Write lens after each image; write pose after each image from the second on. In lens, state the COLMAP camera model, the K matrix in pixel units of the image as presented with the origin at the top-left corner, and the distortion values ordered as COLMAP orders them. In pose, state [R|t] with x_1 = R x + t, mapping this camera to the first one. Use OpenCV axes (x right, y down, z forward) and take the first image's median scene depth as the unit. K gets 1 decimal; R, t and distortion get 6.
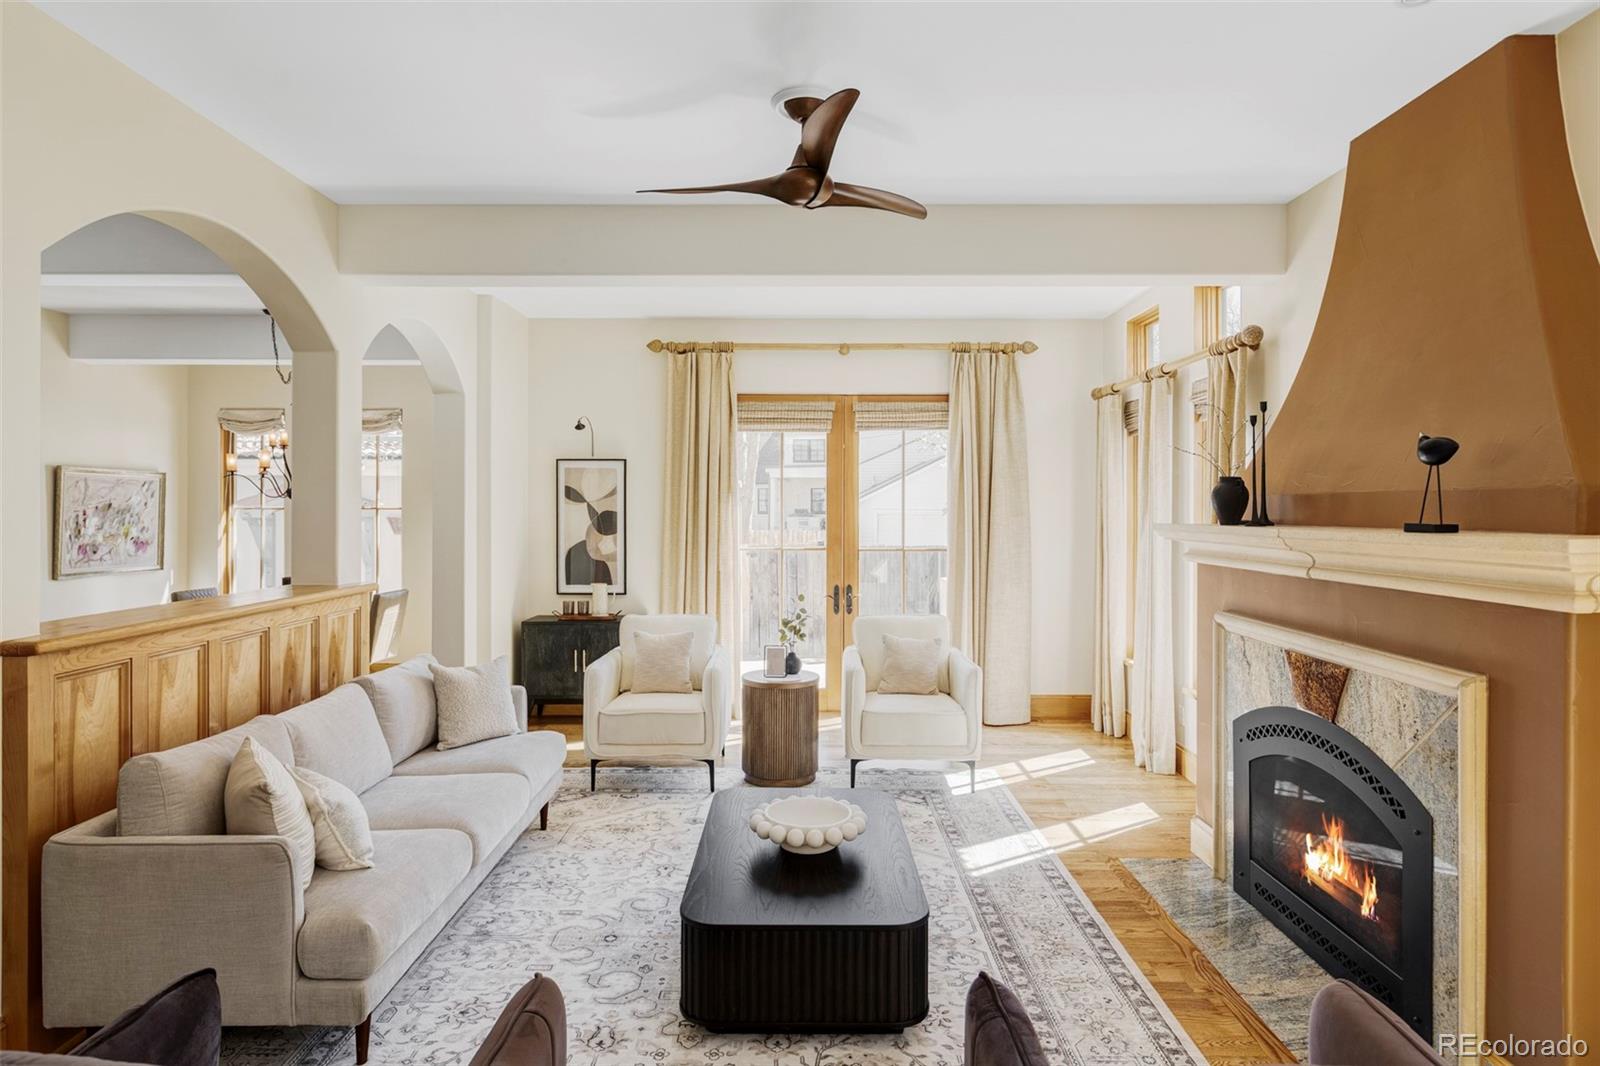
lens RADIAL K [[881.1, 0, 732.5], [0, 881.1, 503.0], [0, 0, 1]] dist [0.006696, -0.002362]
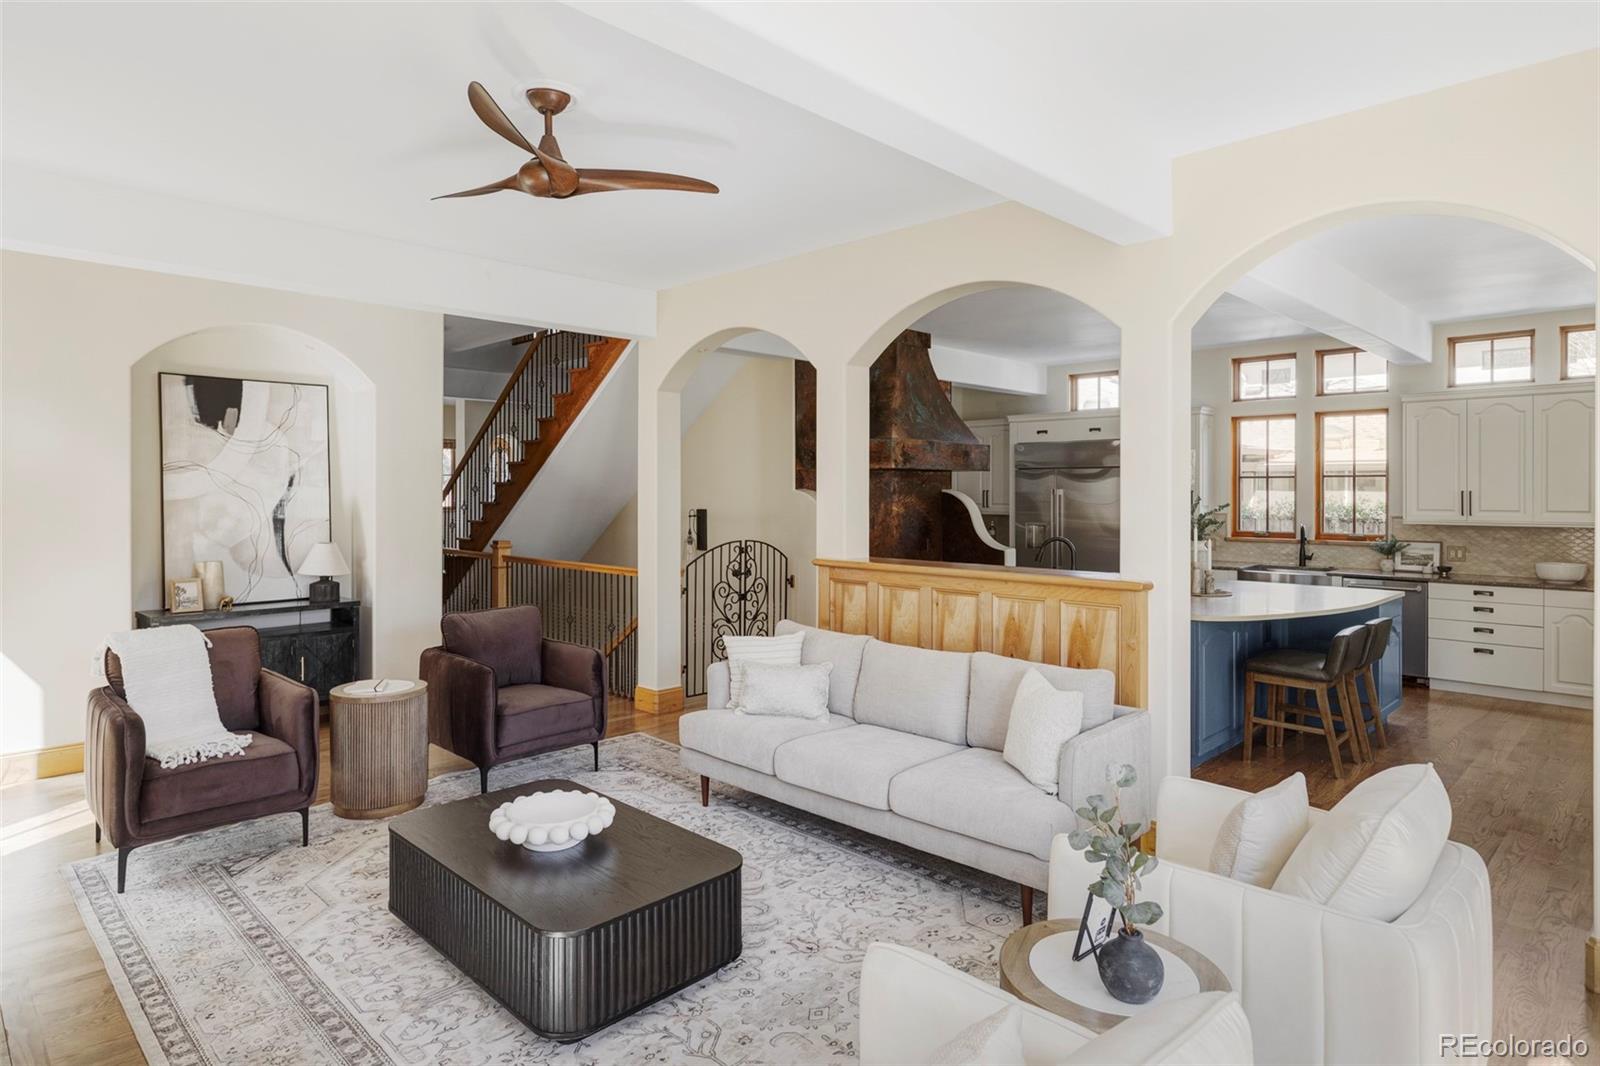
lens RADIAL K [[881.1, 0, 811.4], [0, 881.1, 492.6], [0, 0, 1]] dist [0.006696, -0.002362]
pose [[-0.632617, -0.002359, -0.774461, 0.690530], [0.002379, 0.999985, -0.004989, 0.010041], [0.774461, -0.004999, -0.632602, 1.927076]]
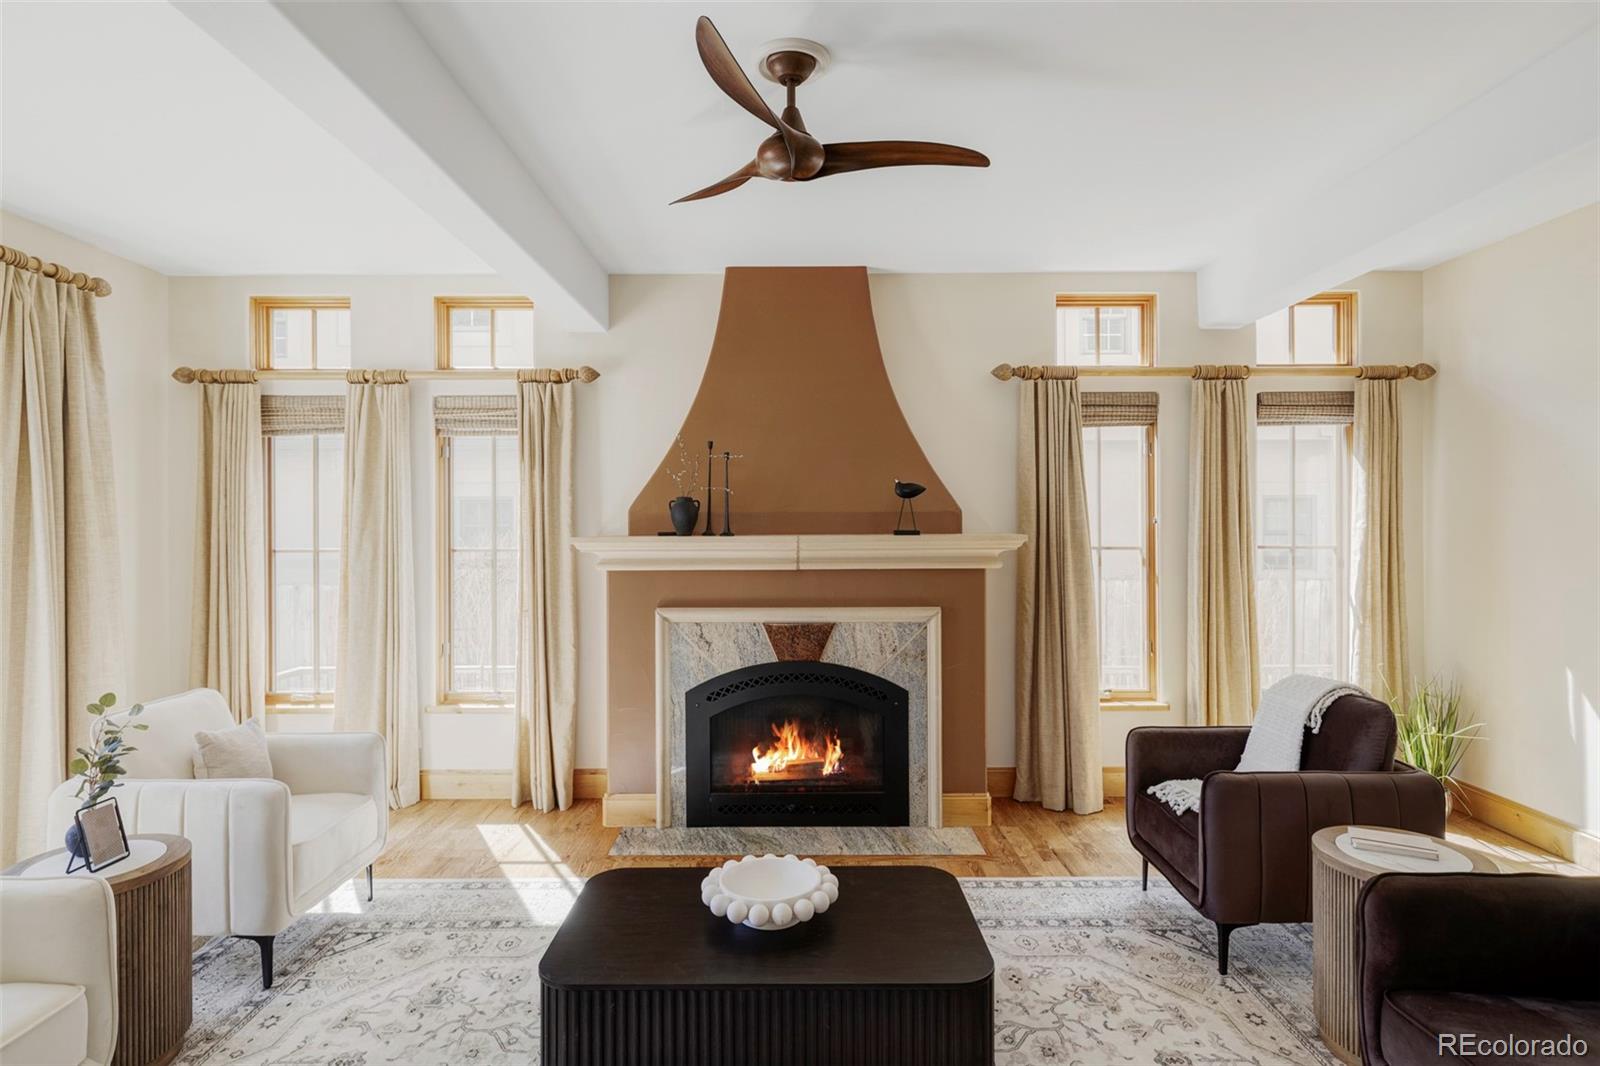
lens RADIAL K [[881.1, 0, 810.6], [0, 881.1, 508.9], [0, 0, 1]] dist [0.006696, -0.002362]
pose [[-0.075006, 0.008386, 0.997148, -0.820336], [-0.002990, 0.999958, -0.008634, -0.003790], [-0.997179, -0.003630, -0.074978, 1.082009]]
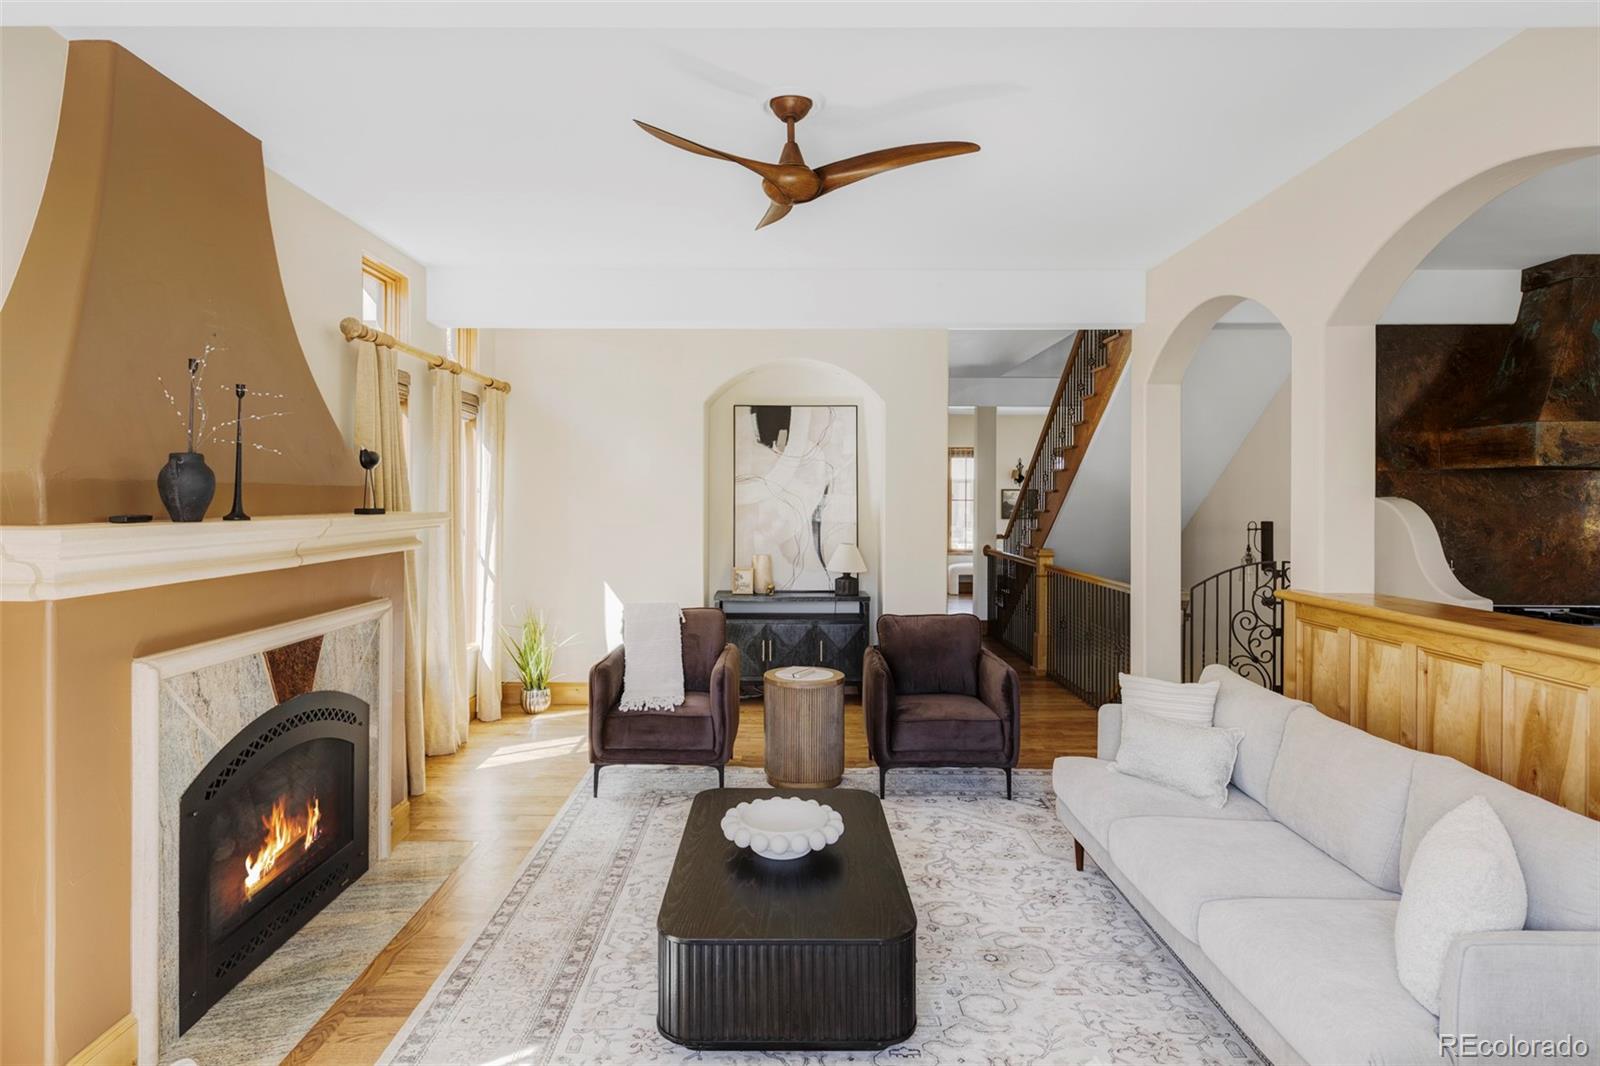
lens RADIAL K [[881.1, 0, 803.4], [0, 881.1, 497.1], [0, 0, 1]] dist [0.006696, -0.002362]
pose [[-0.995376, -0.006372, -0.095840, 0.165780], [-0.005640, 0.999953, -0.007908, 0.010086], [0.095885, -0.007331, -0.995365, 2.065373]]
